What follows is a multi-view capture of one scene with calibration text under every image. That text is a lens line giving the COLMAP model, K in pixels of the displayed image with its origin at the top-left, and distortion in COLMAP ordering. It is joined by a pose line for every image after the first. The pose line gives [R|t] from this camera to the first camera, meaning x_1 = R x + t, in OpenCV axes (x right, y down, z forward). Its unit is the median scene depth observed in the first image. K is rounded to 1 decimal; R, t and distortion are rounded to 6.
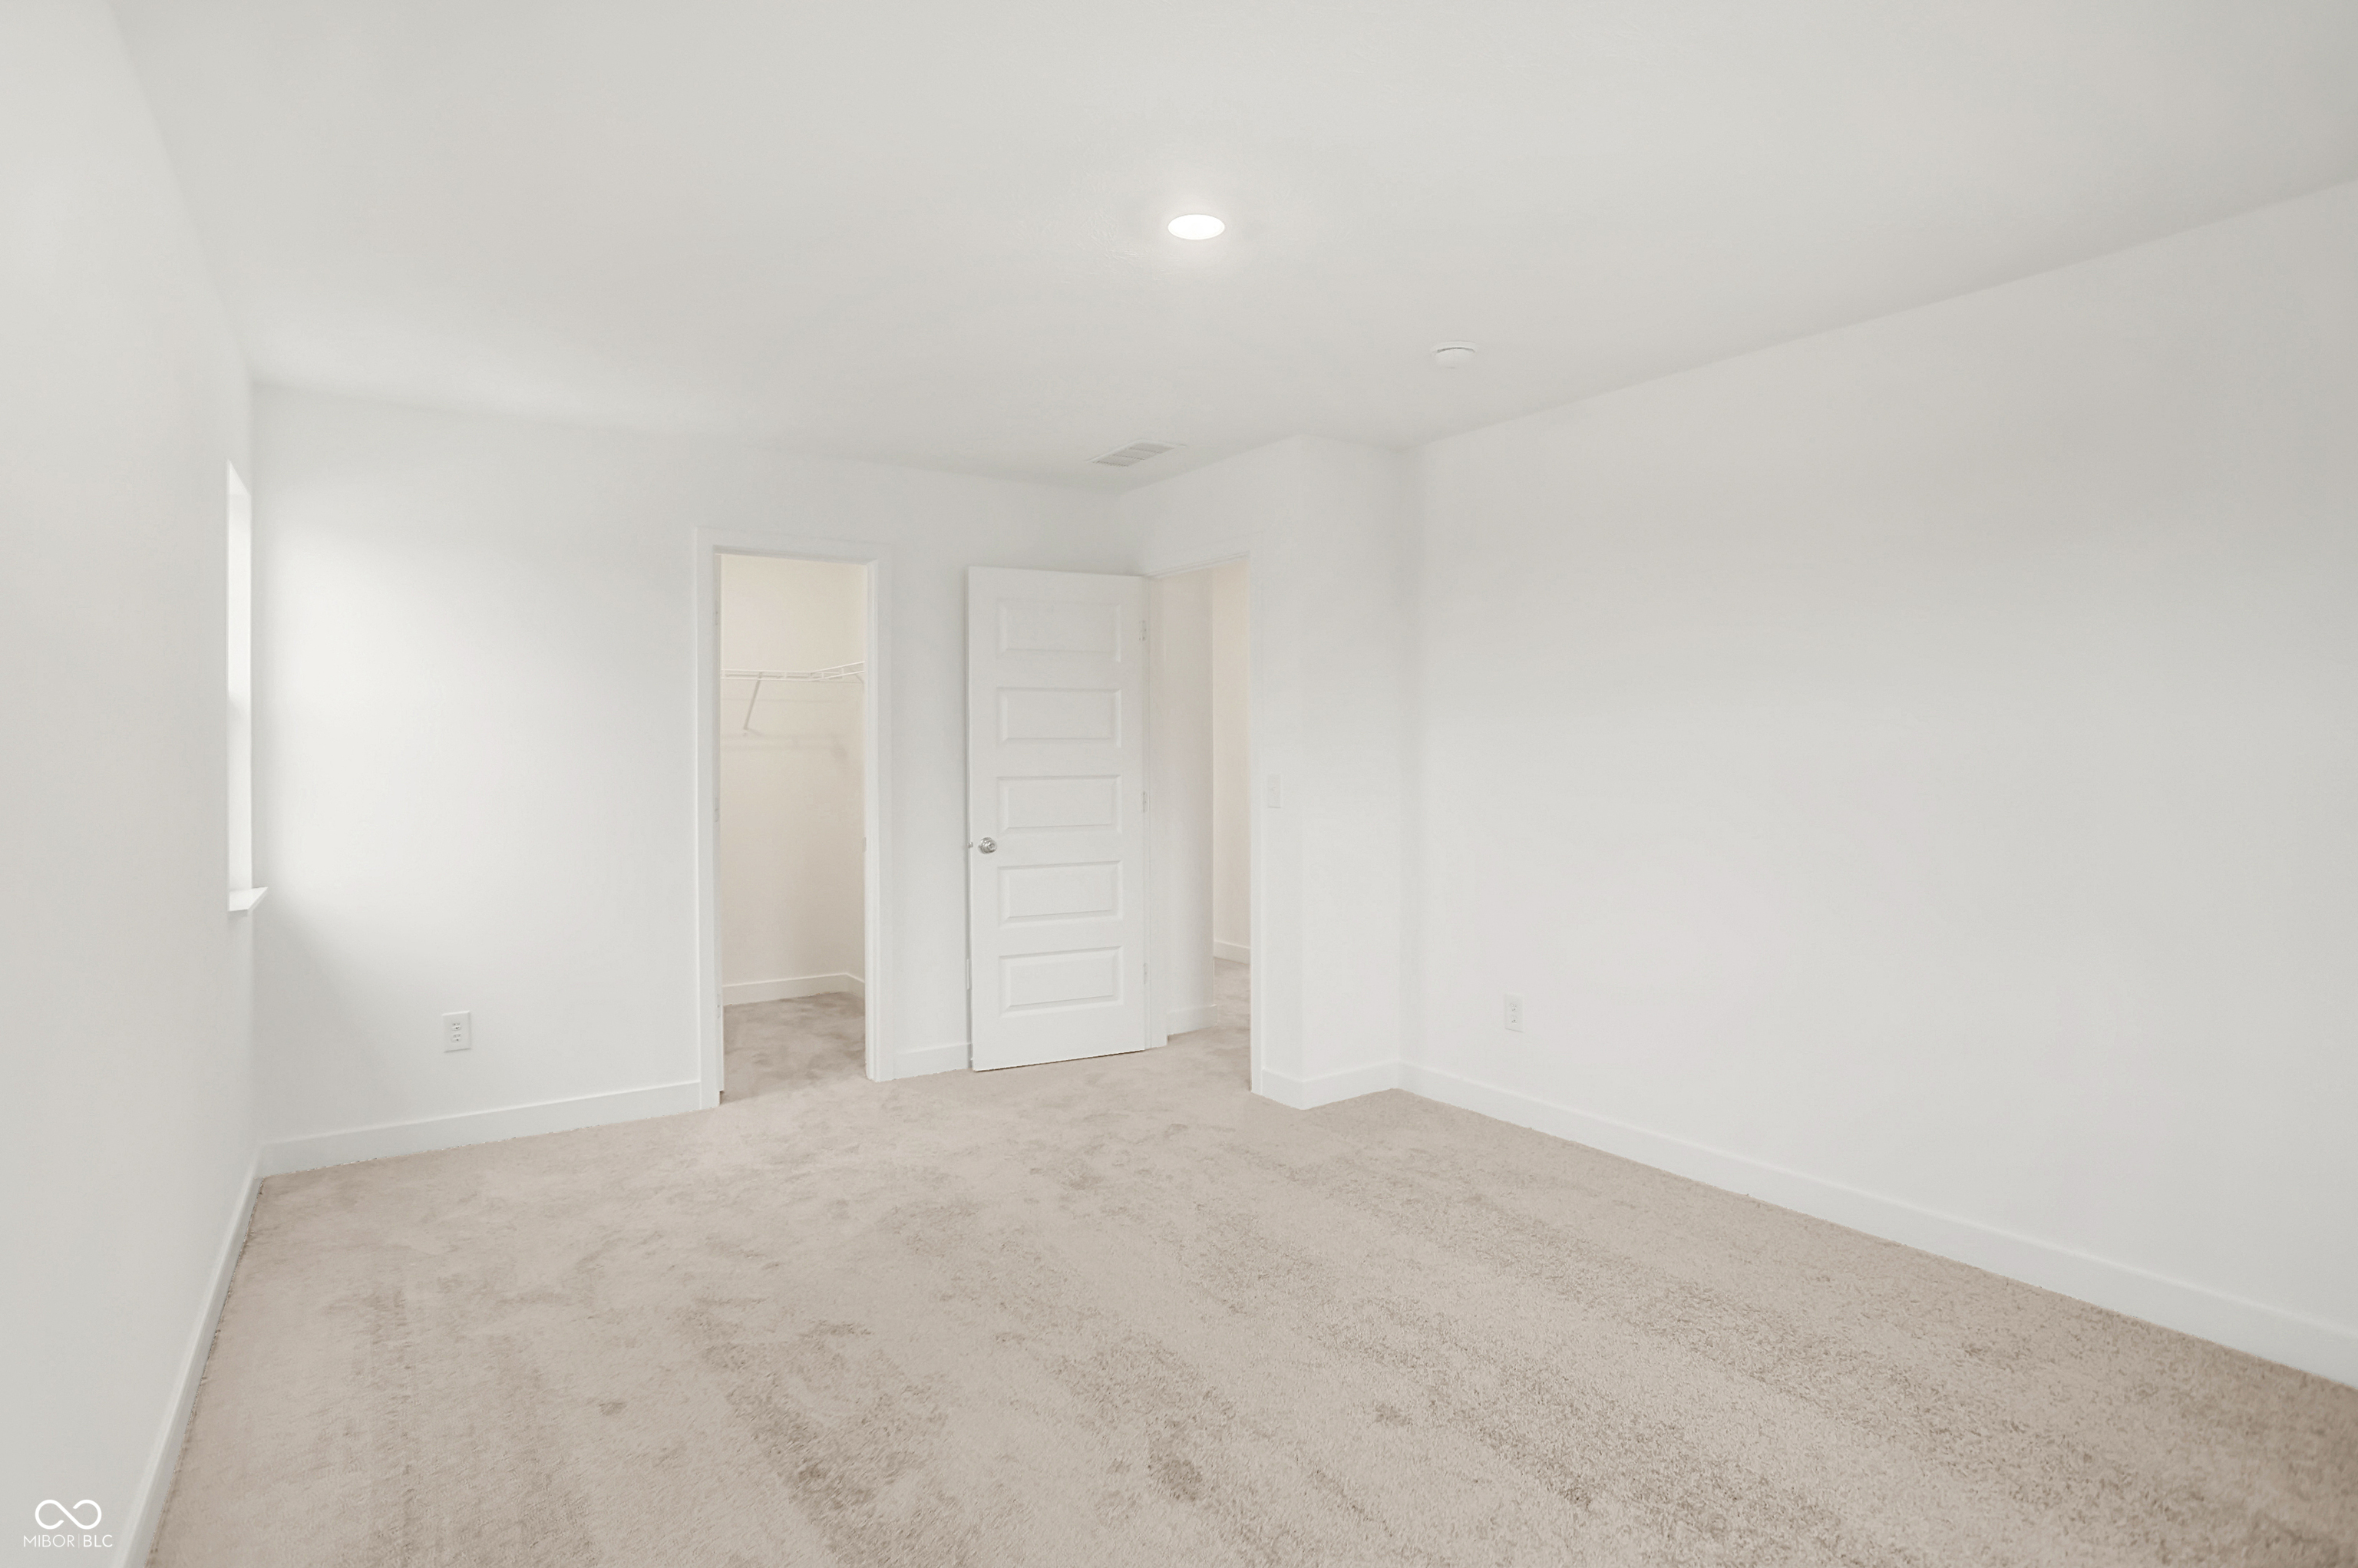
lens RADIAL K [[1214.7, 0, 1179.0], [0, 1214.7, 784.0], [0, 0, 1]] dist [-0.069629, 0.042327]
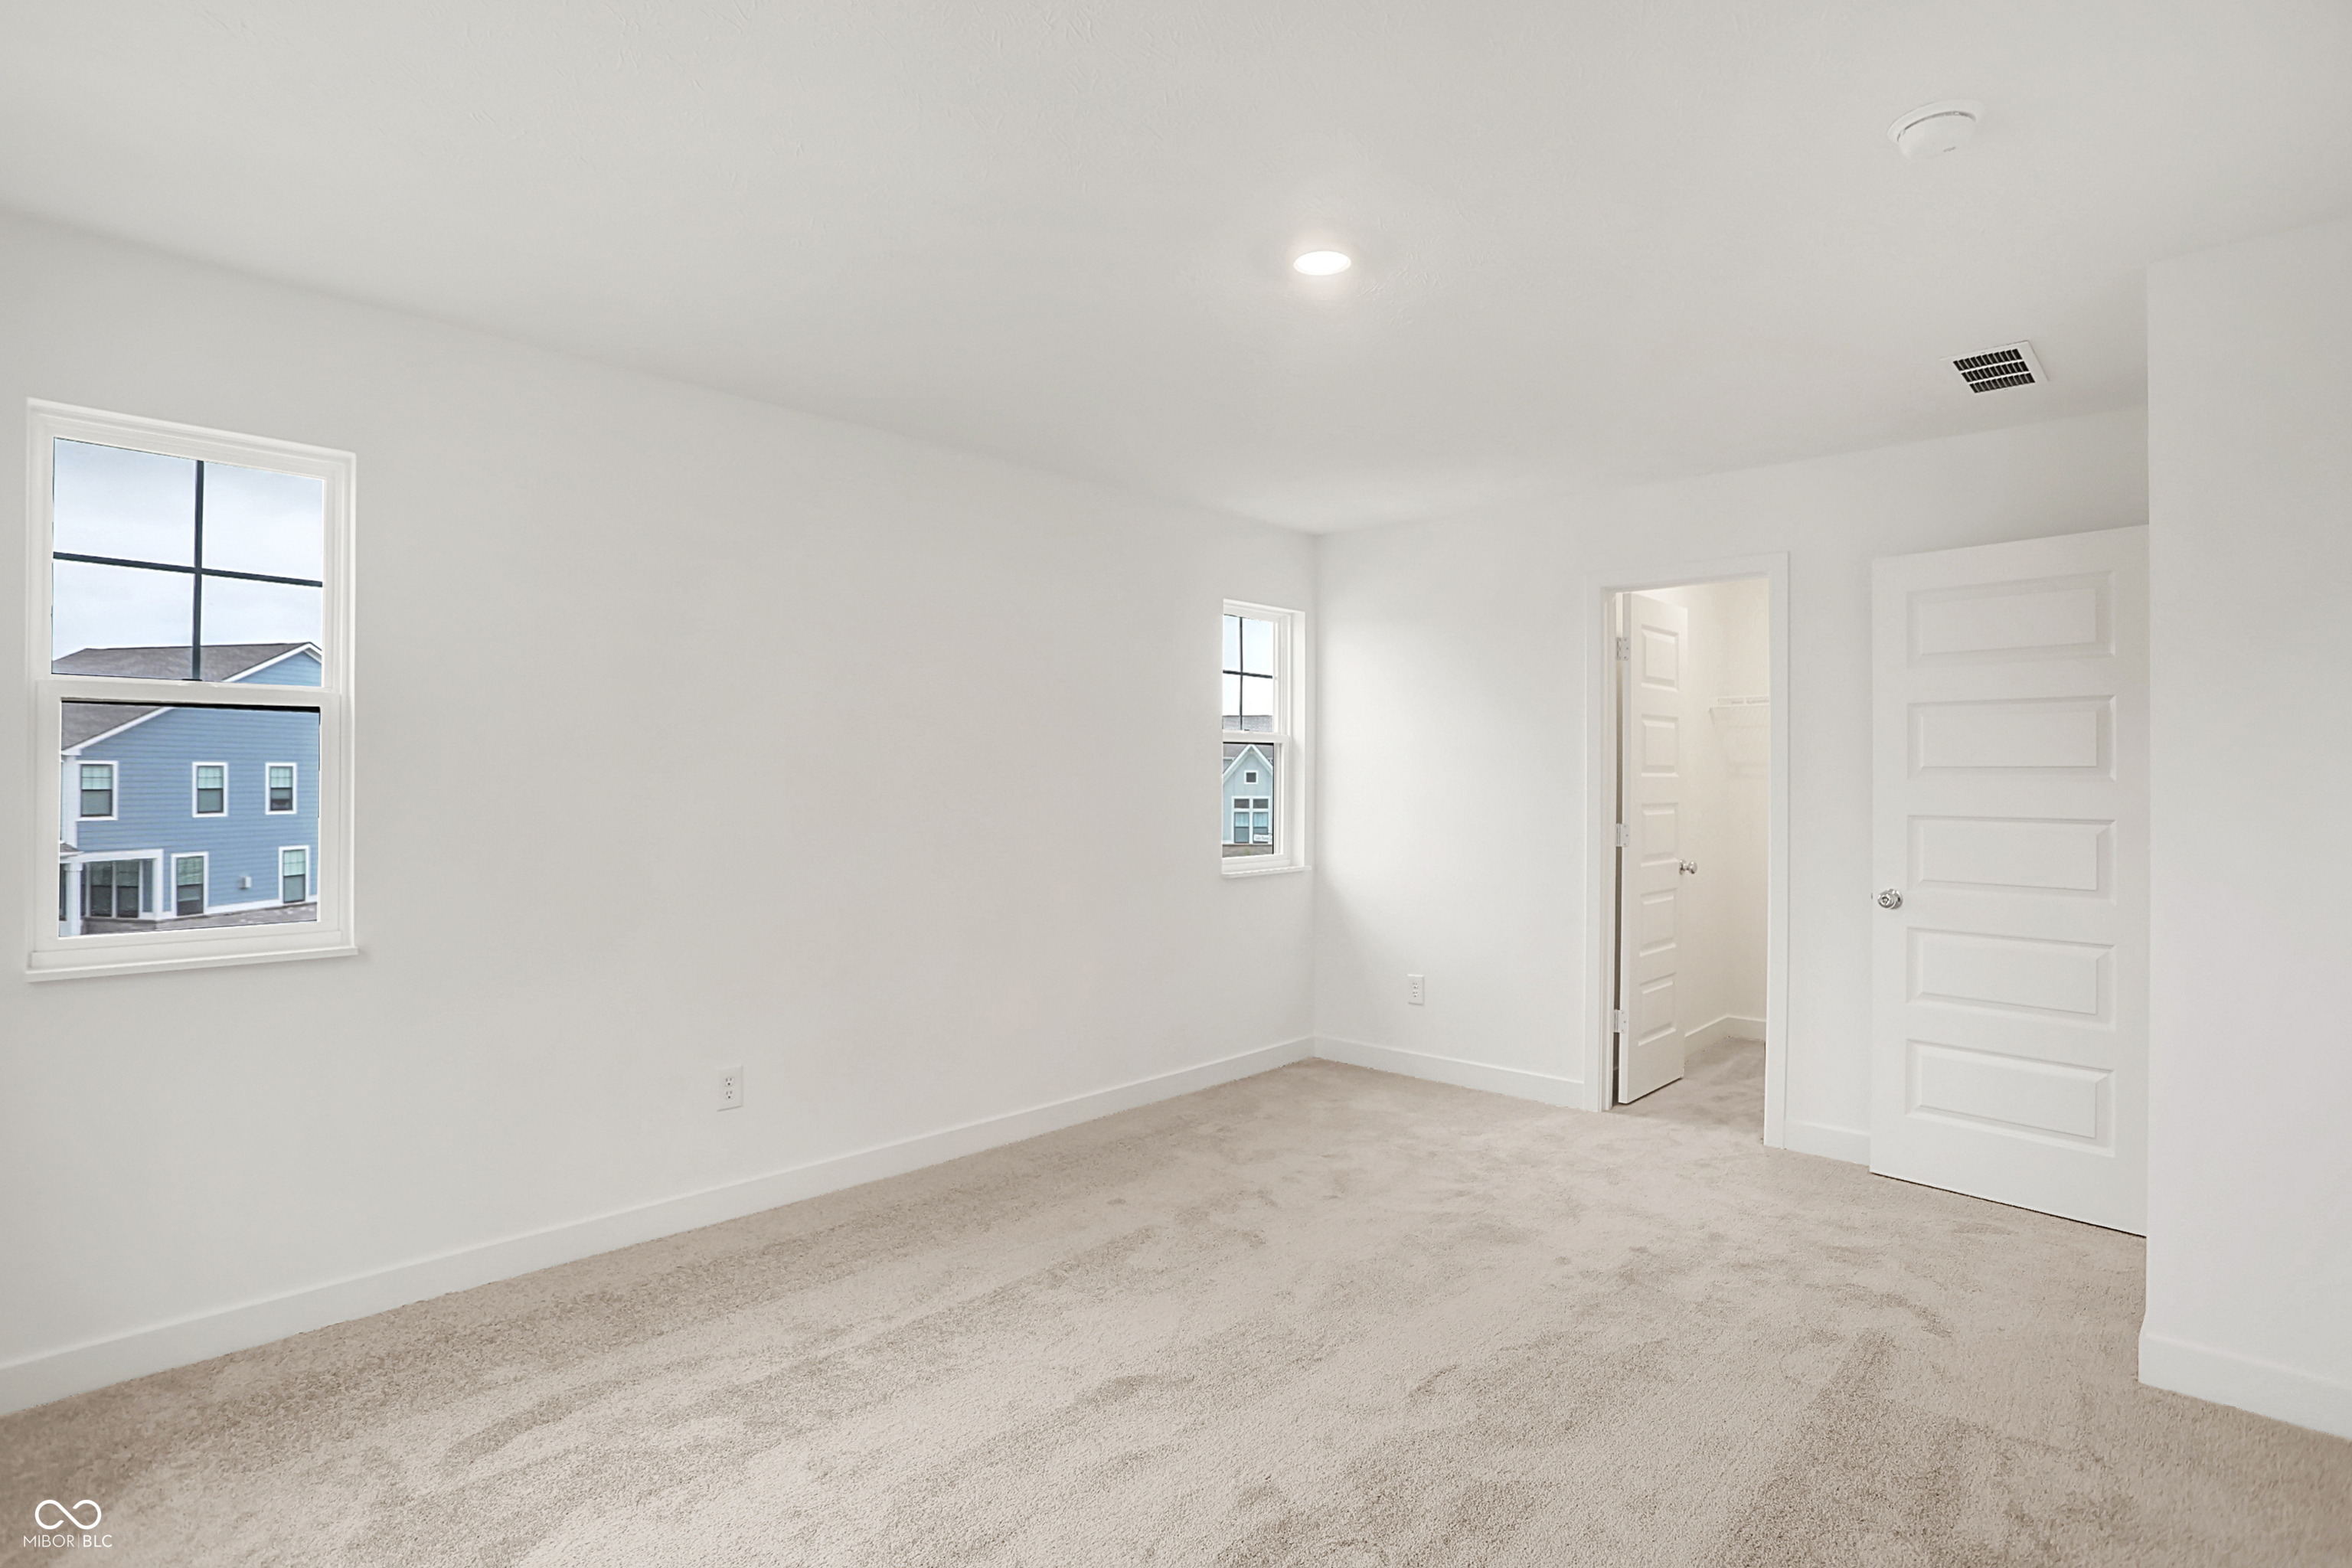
lens RADIAL K [[1211.7, 0, 1176.0], [0, 1211.7, 784.0], [0, 0, 1]] dist [-0.069629, 0.042327]
pose [[0.196476, 0.007475, -0.980480, 0.546465], [-0.032057, 0.999485, 0.001196, -0.012369], [0.979984, 0.031196, 0.196615, 0.382619]]
